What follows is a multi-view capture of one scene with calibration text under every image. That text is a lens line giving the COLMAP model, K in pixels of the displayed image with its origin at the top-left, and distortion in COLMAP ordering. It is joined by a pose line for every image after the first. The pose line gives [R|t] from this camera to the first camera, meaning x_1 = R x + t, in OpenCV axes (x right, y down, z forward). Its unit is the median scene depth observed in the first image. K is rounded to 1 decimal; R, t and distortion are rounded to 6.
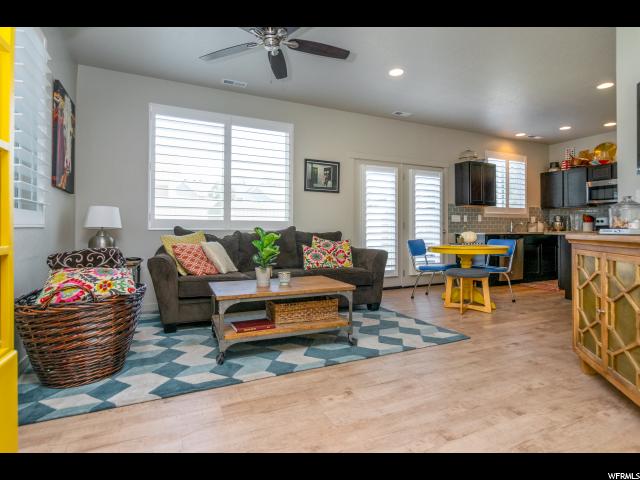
lens RADIAL K [[349.1, 0, 317.1], [0, 349.1, 226.6], [0, 0, 1]] dist [0.001050, -0.002711]
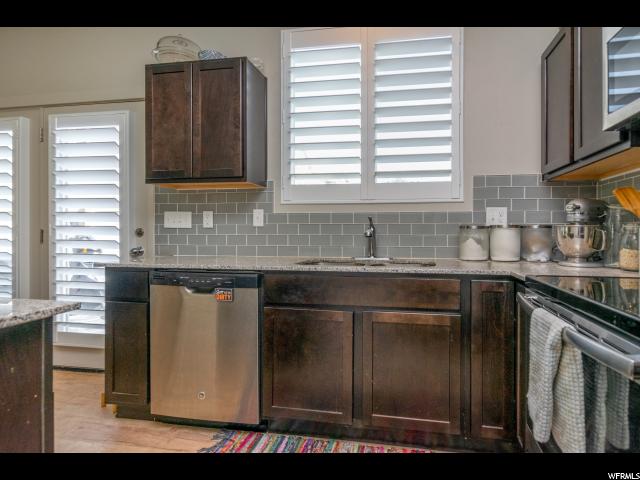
lens RADIAL K [[349.1, 0, 320.2], [0, 349.1, 233.3], [0, 0, 1]] dist [0.001050, -0.002711]
pose [[0.817767, 0.006063, -0.575518, 0.761027], [0.006350, 0.999789, 0.019556, -0.015077], [0.575515, -0.019646, 0.817555, 0.759972]]
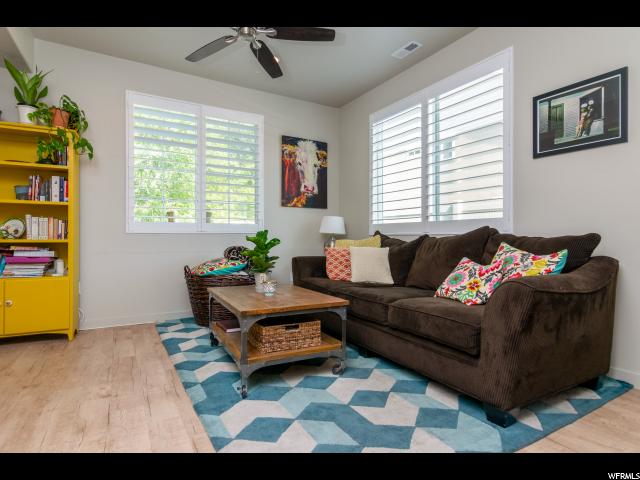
lens RADIAL K [[349.1, 0, 325.1], [0, 349.1, 239.1], [0, 0, 1]] dist [0.001050, -0.002711]
pose [[0.089196, 0.001093, -0.996014, 0.367806], [0.013554, 0.999905, 0.002311, 0.012348], [0.995922, -0.013706, 0.089173, 0.499770]]
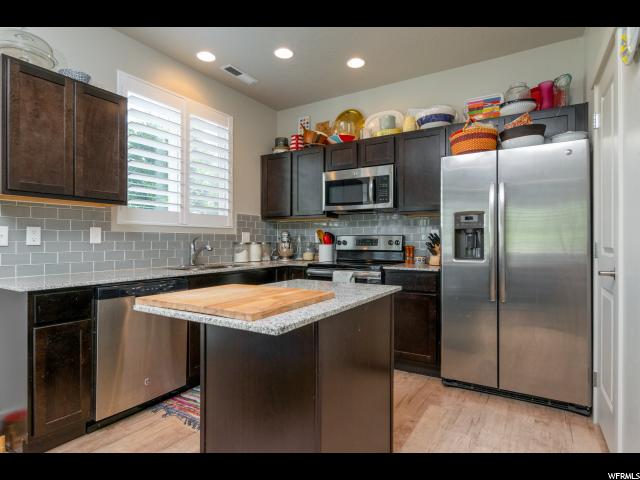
lens RADIAL K [[349.1, 0, 322.8], [0, 349.1, 242.7], [0, 0, 1]] dist [0.001050, -0.002711]
pose [[0.835420, -0.002136, 0.549608, 0.480199], [-0.005502, 0.999910, 0.012250, -0.022864], [-0.549584, -0.013258, 0.835333, 0.550346]]
